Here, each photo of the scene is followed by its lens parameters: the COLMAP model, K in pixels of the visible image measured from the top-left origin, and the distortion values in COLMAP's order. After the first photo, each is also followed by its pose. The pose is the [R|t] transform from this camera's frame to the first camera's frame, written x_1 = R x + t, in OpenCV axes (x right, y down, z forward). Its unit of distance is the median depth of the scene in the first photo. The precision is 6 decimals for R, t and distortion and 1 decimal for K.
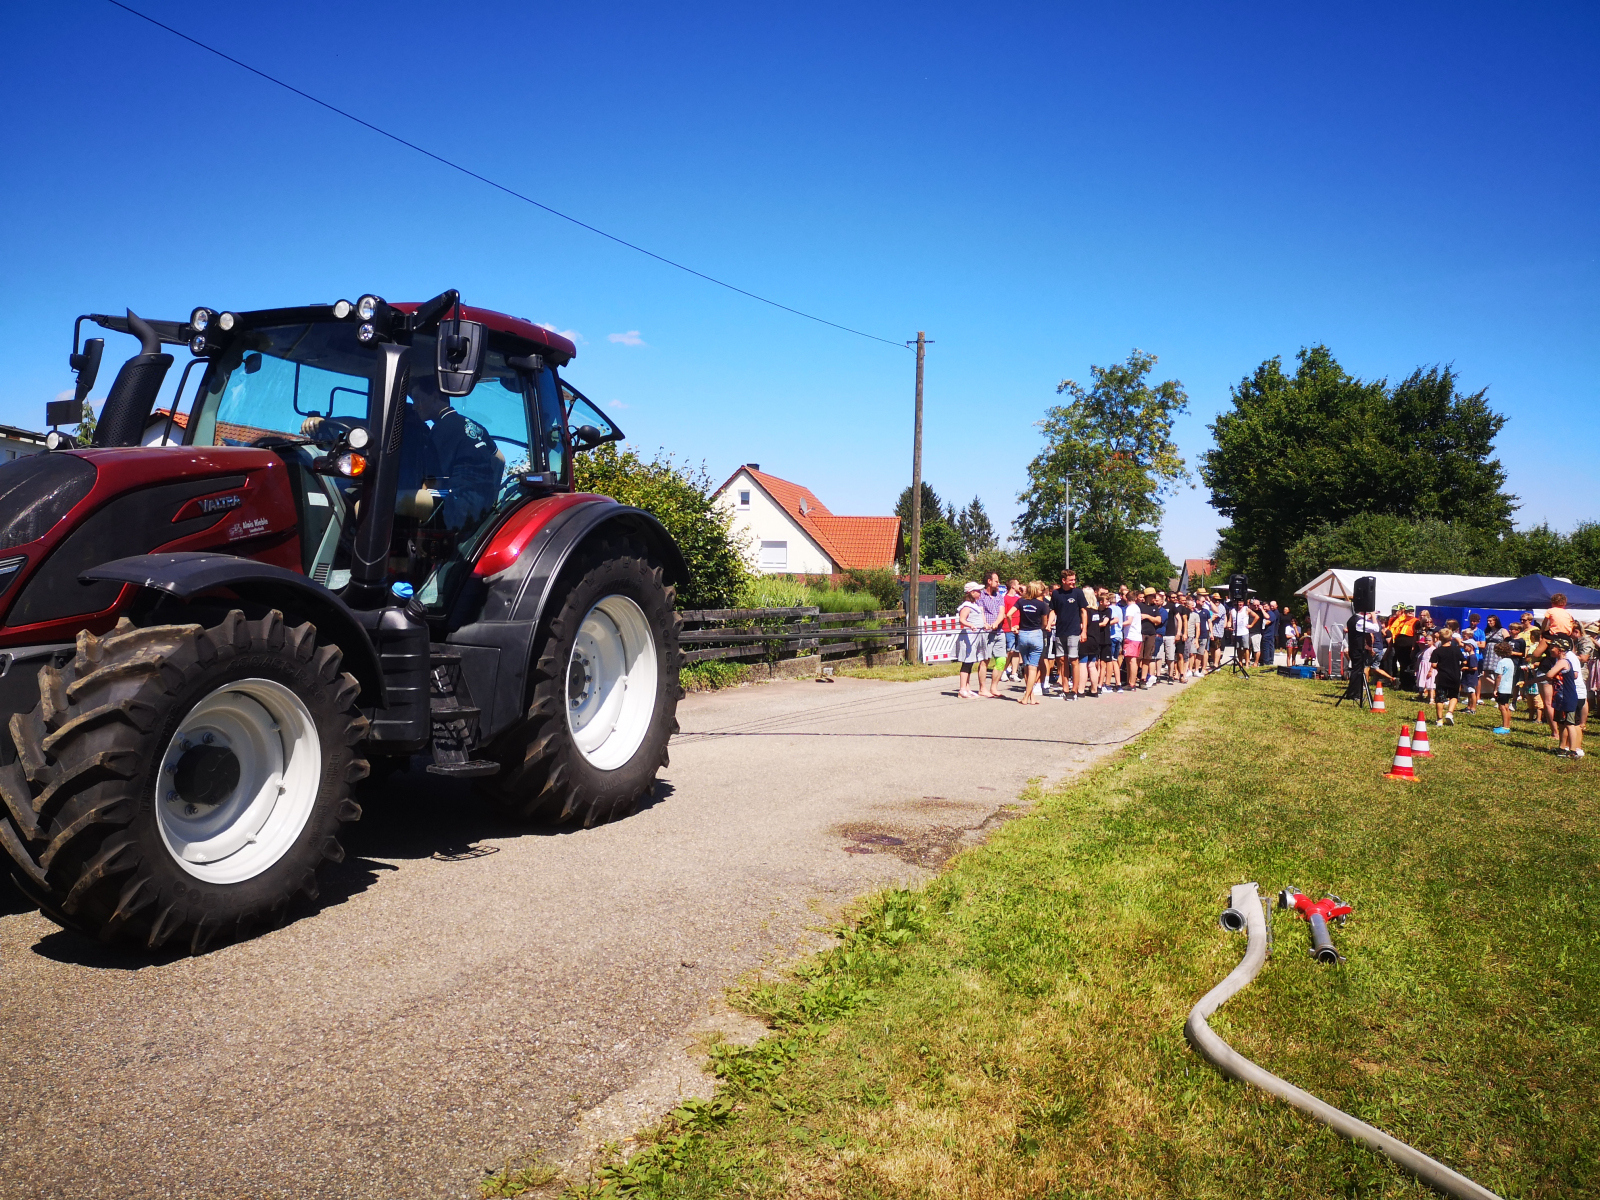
lens RADIAL K [[1248.8, 0, 800.0], [0, 1248.8, 600.0], [0, 0, 1]] dist [-0.003093, -0.006429]
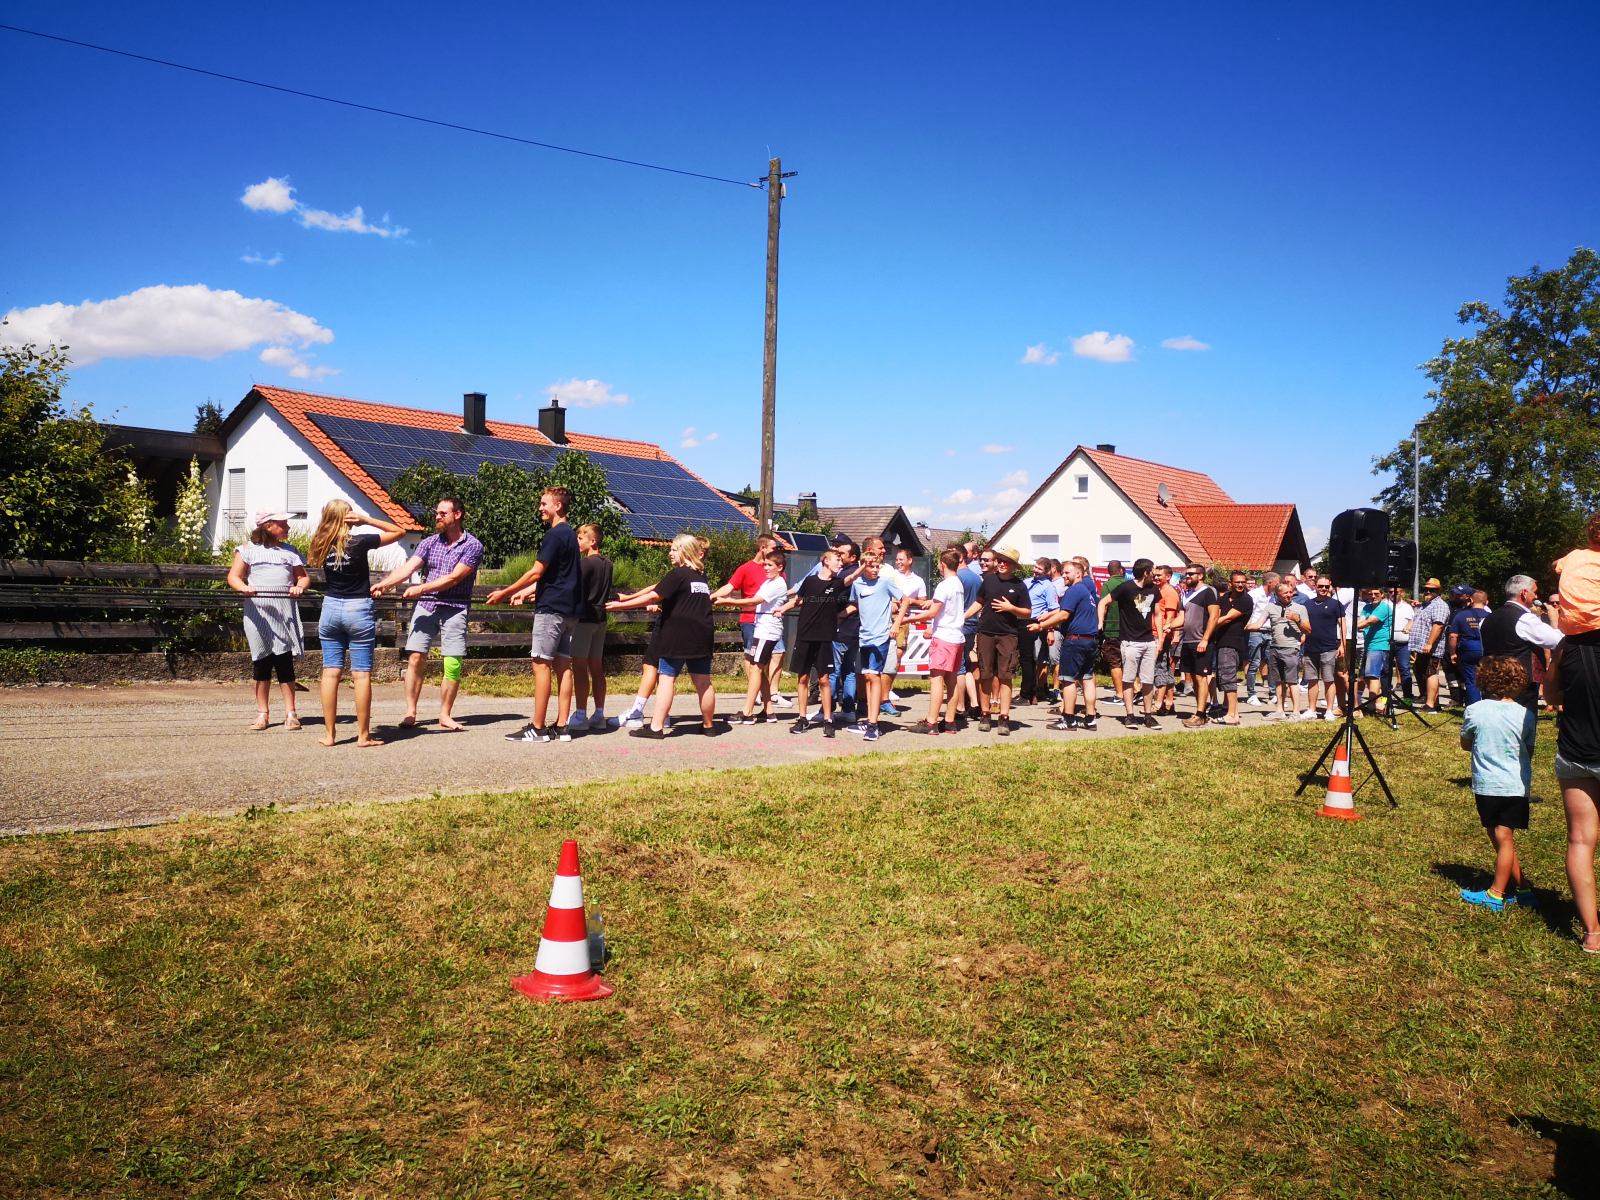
lens RADIAL K [[1248.8, 0, 800.0], [0, 1248.8, 600.0], [0, 0, 1]] dist [-0.003093, -0.006429]
pose [[0.903182, 0.010018, -0.429140, 0.174149], [-0.015218, 0.999846, -0.008689, 0.007914], [0.428988, 0.014379, 0.903196, 0.185442]]
